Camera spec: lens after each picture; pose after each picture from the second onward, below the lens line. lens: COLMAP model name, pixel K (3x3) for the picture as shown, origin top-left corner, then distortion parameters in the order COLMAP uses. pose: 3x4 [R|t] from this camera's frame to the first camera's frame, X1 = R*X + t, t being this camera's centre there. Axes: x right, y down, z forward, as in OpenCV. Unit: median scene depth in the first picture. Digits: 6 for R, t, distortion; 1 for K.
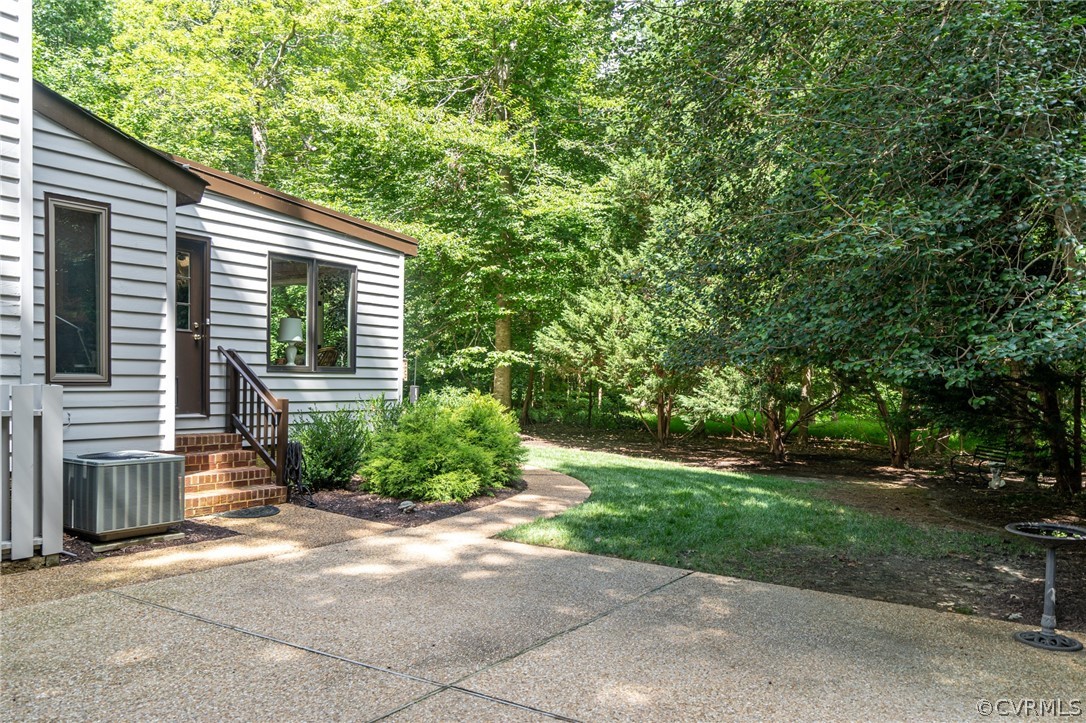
lens RADIAL K [[835.5, 0, 545.5], [0, 835.5, 366.3], [0, 0, 1]] dist [0.007924, -0.000377]
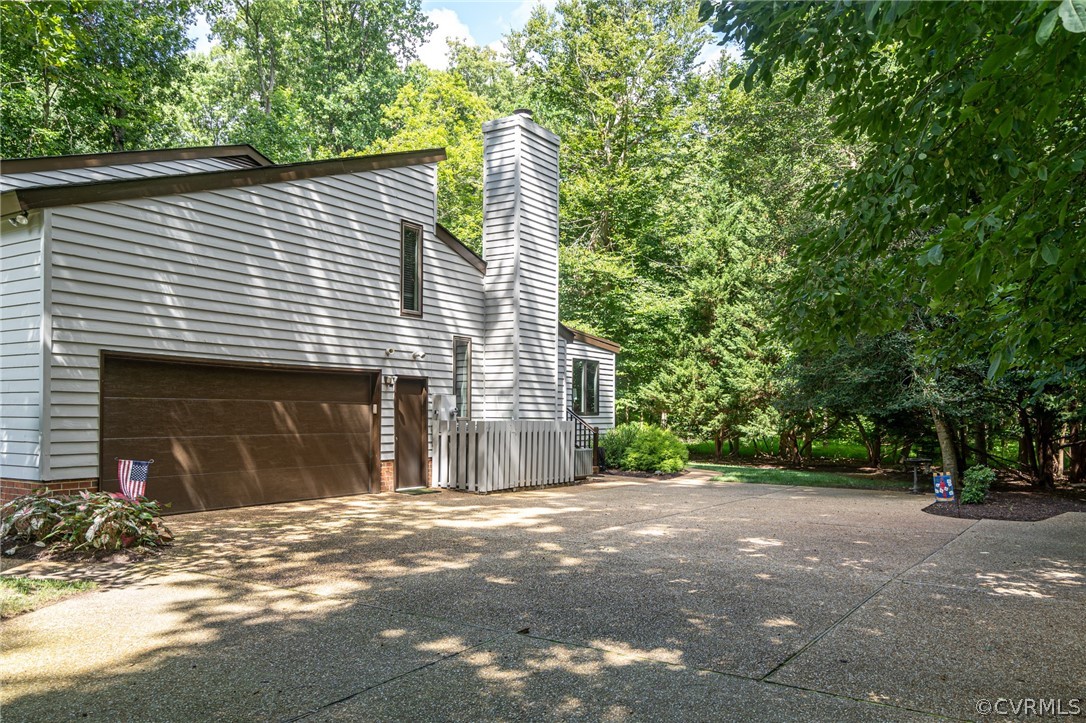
lens RADIAL K [[835.8, 0, 541.1], [0, 835.8, 362.0], [0, 0, 1]] dist [-0.000974, -0.000074]
pose [[0.999735, -0.014459, 0.017902, -0.236765], [0.015341, 0.998624, -0.050145, -0.011999], [-0.017152, 0.050407, 0.998581, -0.586283]]
